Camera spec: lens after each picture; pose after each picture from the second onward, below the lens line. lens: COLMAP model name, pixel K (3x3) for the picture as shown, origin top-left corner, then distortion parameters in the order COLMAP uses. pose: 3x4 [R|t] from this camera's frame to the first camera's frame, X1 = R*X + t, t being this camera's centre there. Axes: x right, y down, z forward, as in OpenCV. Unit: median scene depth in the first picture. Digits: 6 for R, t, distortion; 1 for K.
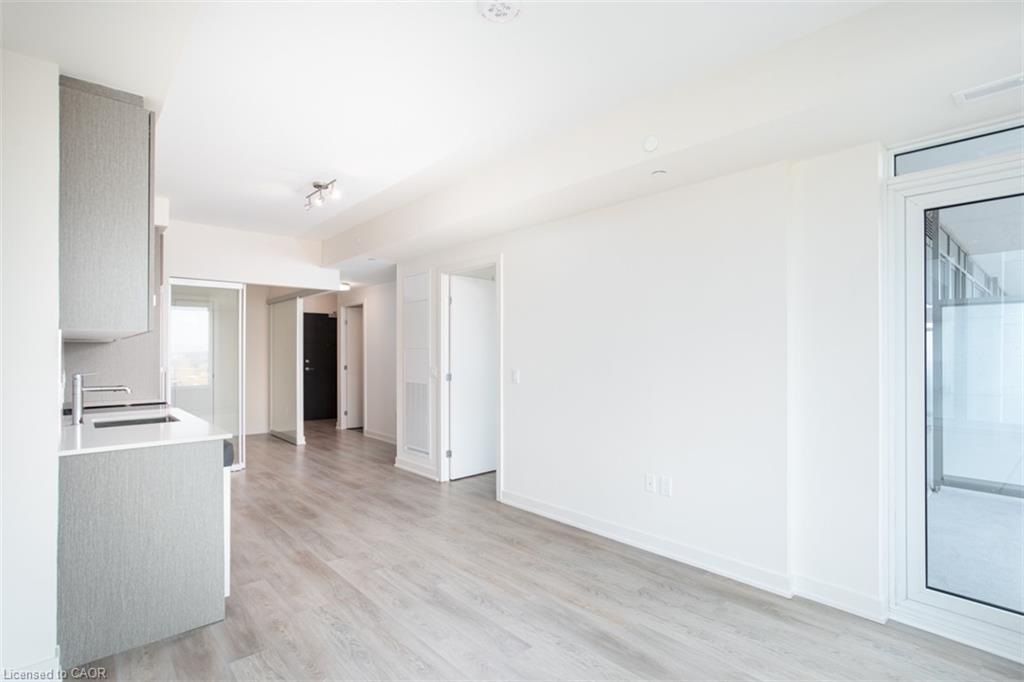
lens RADIAL K [[505.8, 0, 501.4], [0, 505.8, 344.4], [0, 0, 1]] dist [-0.042167, 0.000035]
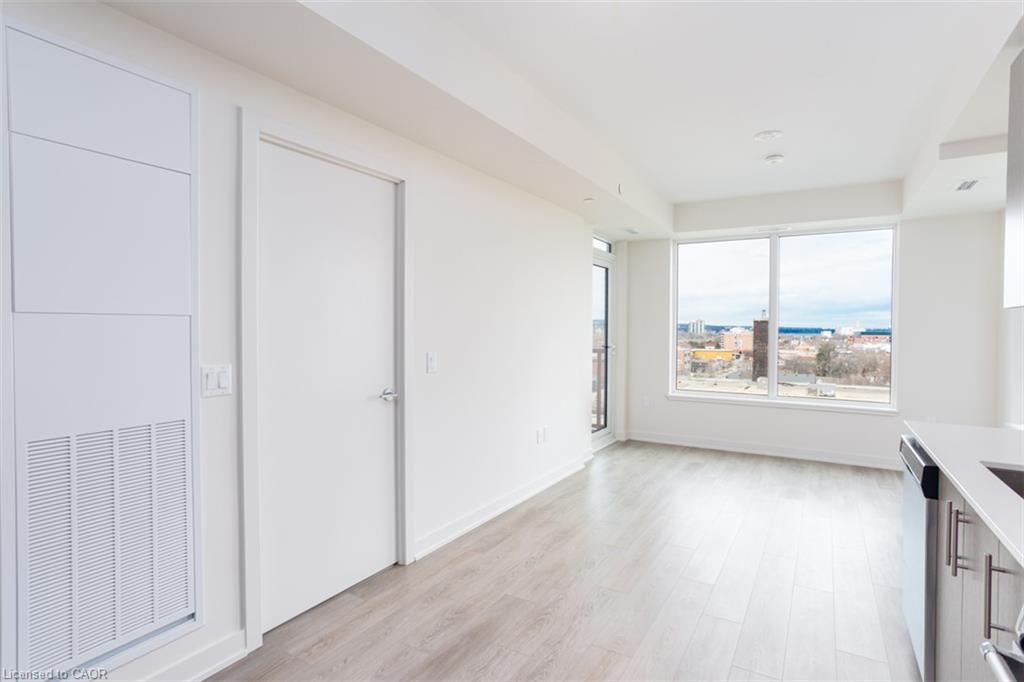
lens RADIAL K [[515.9, 0, 512.0], [0, 515.9, 341.0], [0, 0, 1]] dist [-0.001782, -0.000314]
pose [[-0.285719, -0.022298, 0.958054, -0.702652], [-0.011603, 0.999736, 0.019808, 0.016925], [-0.958243, -0.005456, -0.285902, 1.134081]]
